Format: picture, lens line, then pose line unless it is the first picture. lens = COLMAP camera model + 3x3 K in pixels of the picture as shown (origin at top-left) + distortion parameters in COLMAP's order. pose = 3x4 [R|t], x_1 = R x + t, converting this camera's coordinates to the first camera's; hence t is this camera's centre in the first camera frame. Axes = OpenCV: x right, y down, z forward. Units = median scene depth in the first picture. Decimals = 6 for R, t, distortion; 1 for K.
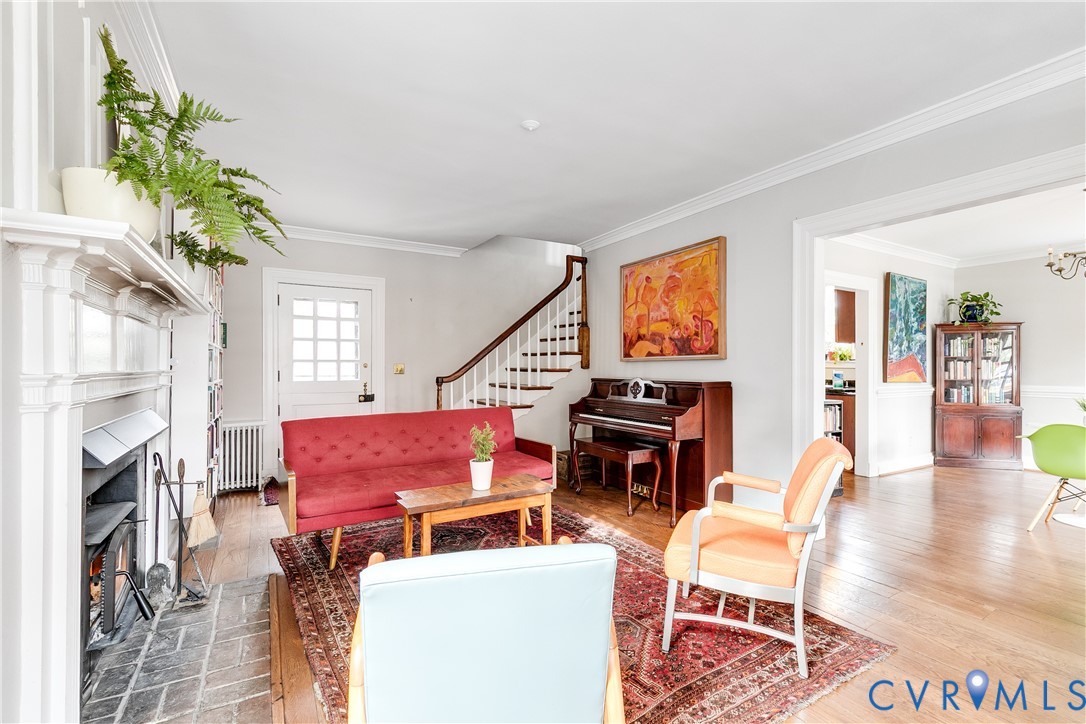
lens RADIAL K [[497.0, 0, 543.0], [0, 497.0, 362.0], [0, 0, 1]] dist [0.003126, -0.000095]
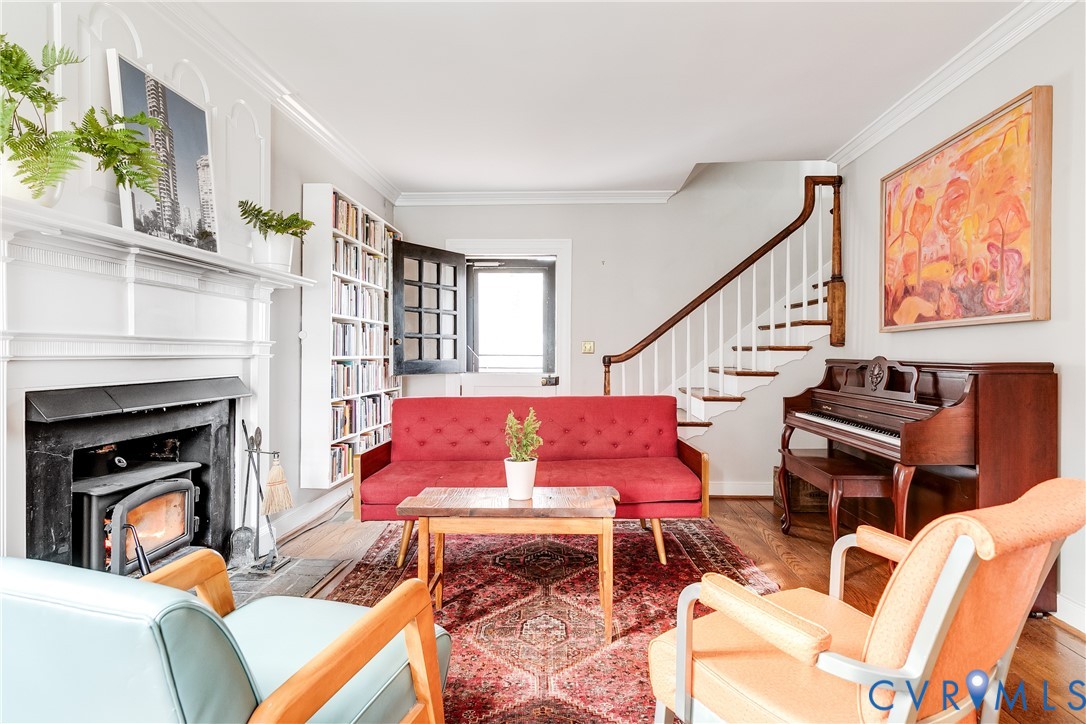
lens RADIAL K [[589.9, 0, 543.9], [0, 589.9, 354.2], [0, 0, 1]] dist [-0.000602, -0.001620]
pose [[0.840172, 0.003368, -0.542310, 0.224839], [0.001999, 0.999955, 0.009307, 0.020001], [0.542317, -0.008904, 0.840127, 0.169248]]
